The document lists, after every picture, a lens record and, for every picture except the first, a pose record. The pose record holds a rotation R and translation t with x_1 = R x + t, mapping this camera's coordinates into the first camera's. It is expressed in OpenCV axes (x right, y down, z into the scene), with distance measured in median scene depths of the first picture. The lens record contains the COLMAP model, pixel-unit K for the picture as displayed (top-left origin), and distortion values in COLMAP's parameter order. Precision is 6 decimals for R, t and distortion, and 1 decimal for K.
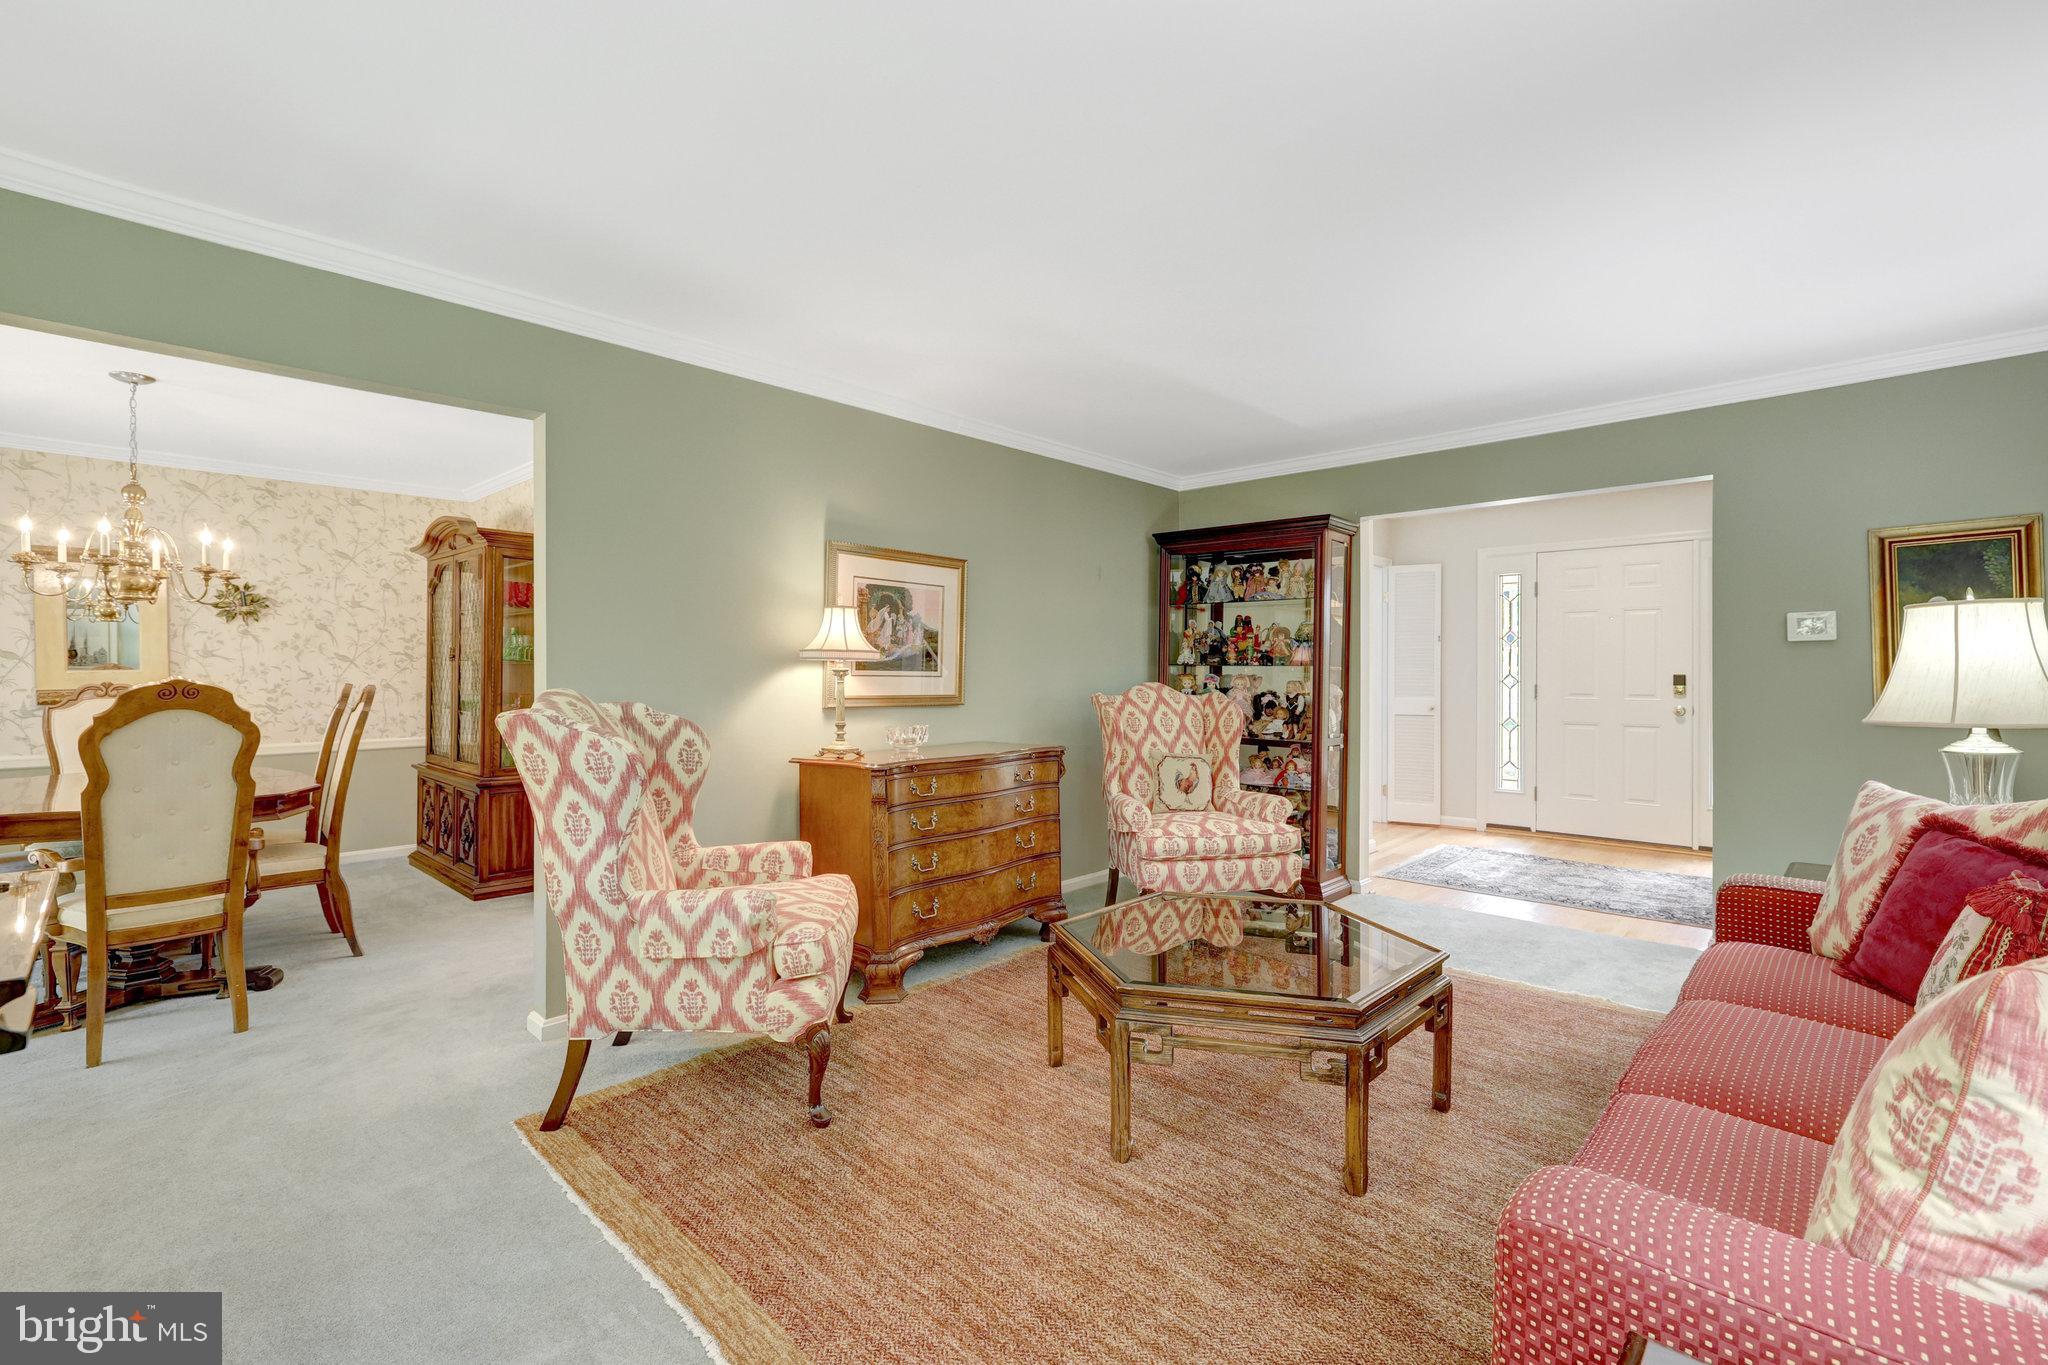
lens RADIAL K [[866.3, 0, 1005.9], [0, 866.3, 676.6], [0, 0, 1]] dist [-0.002606, -0.000075]
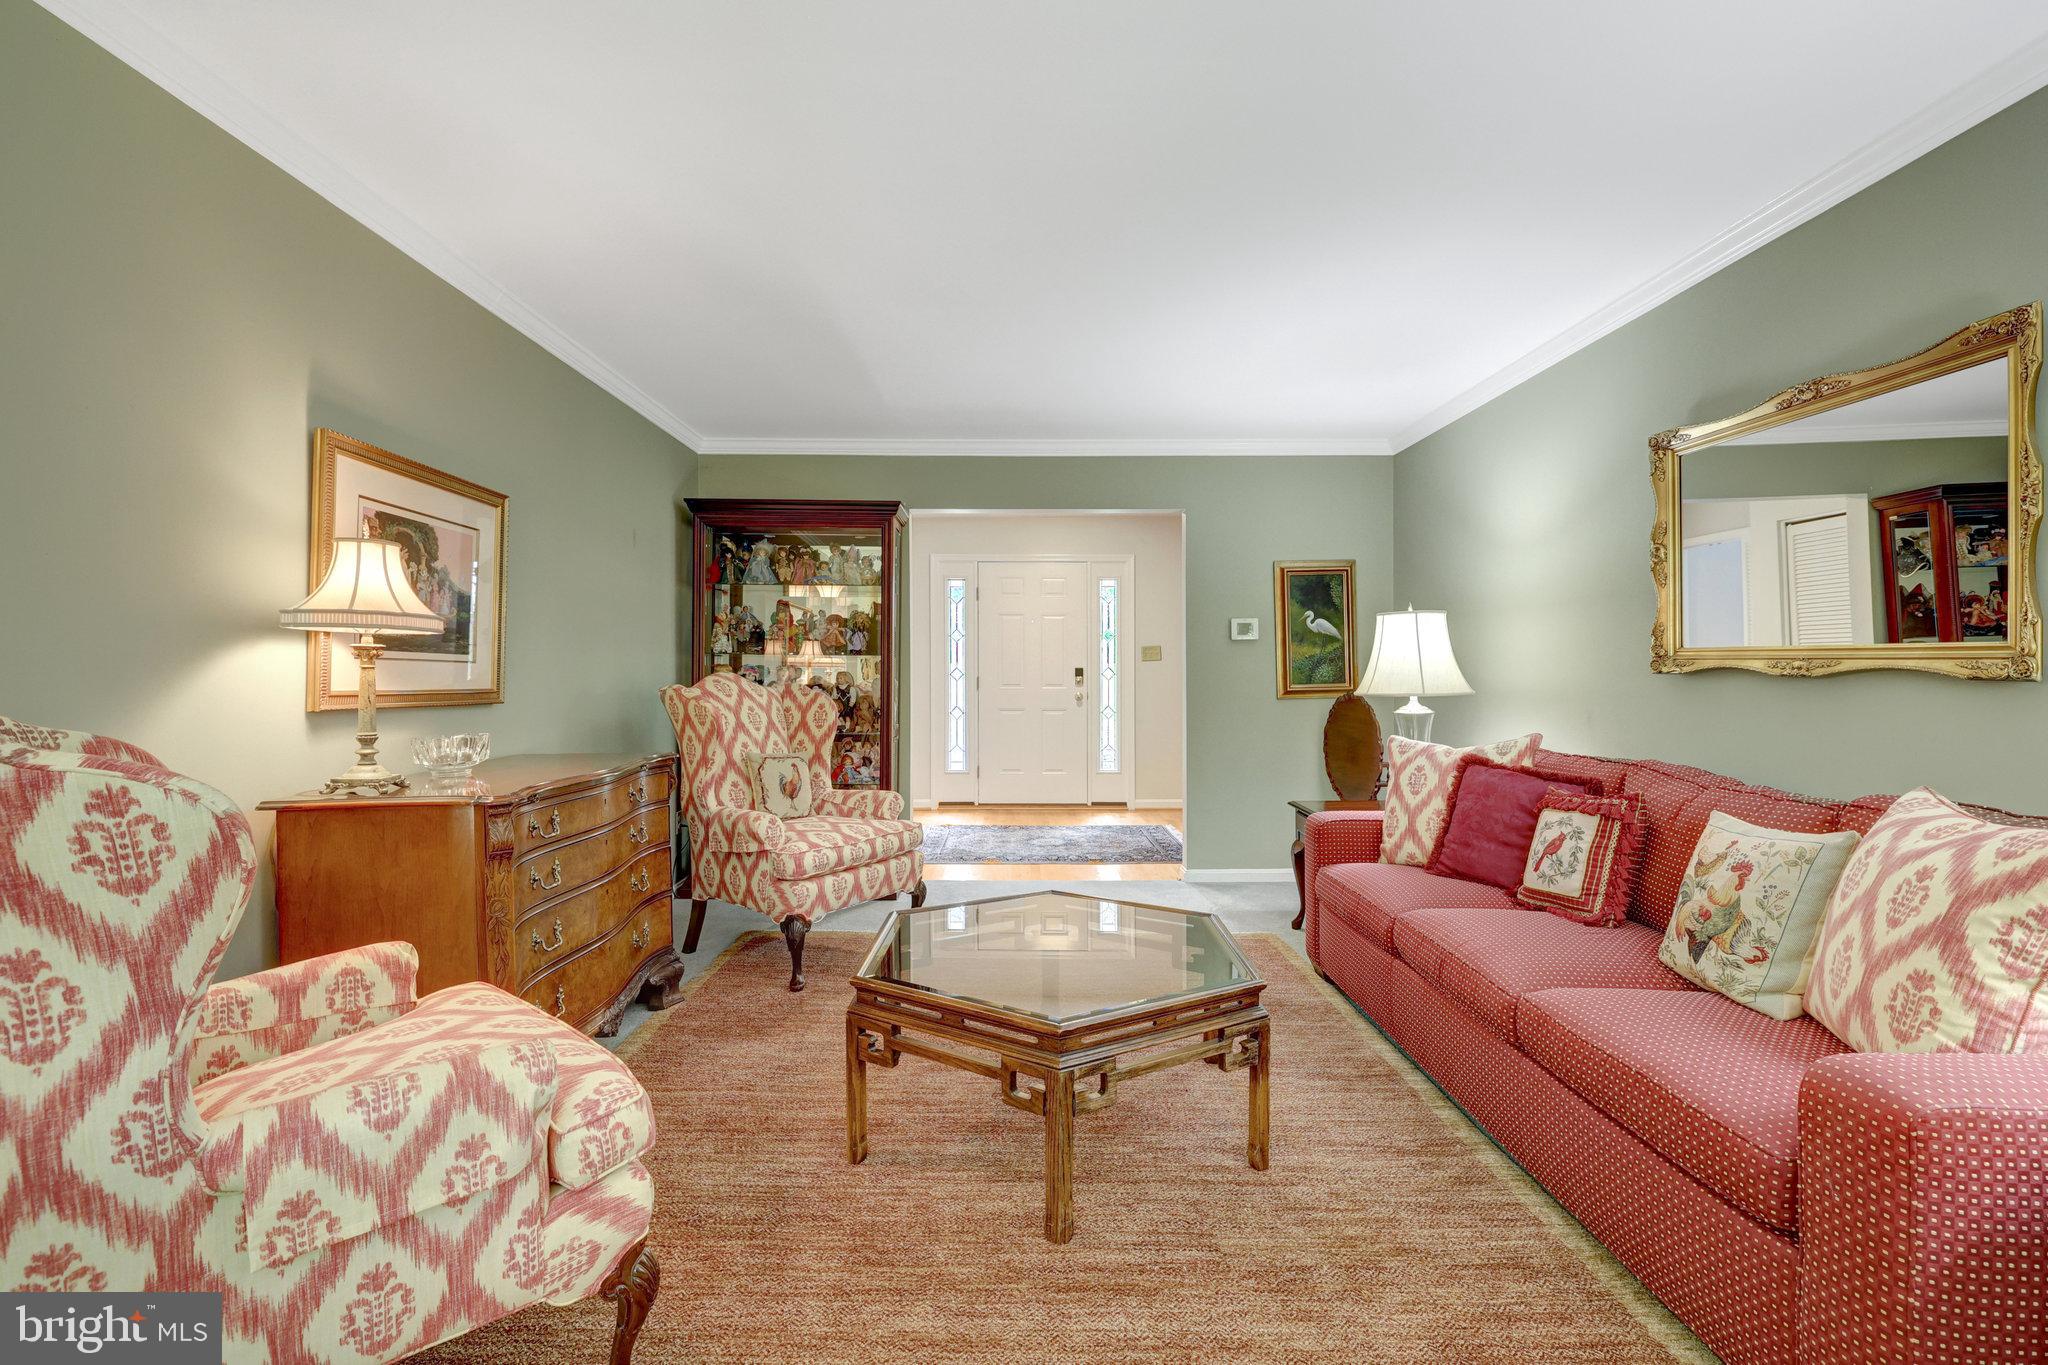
lens RADIAL K [[866.3, 0, 1014.9], [0, 866.3, 674.6], [0, 0, 1]] dist [-0.002606, -0.000075]
pose [[0.730904, -0.002335, 0.682477, -0.266138], [0.002660, 0.999996, 0.000571, 0.012080], [-0.682475, 0.001398, 0.730907, 0.248747]]
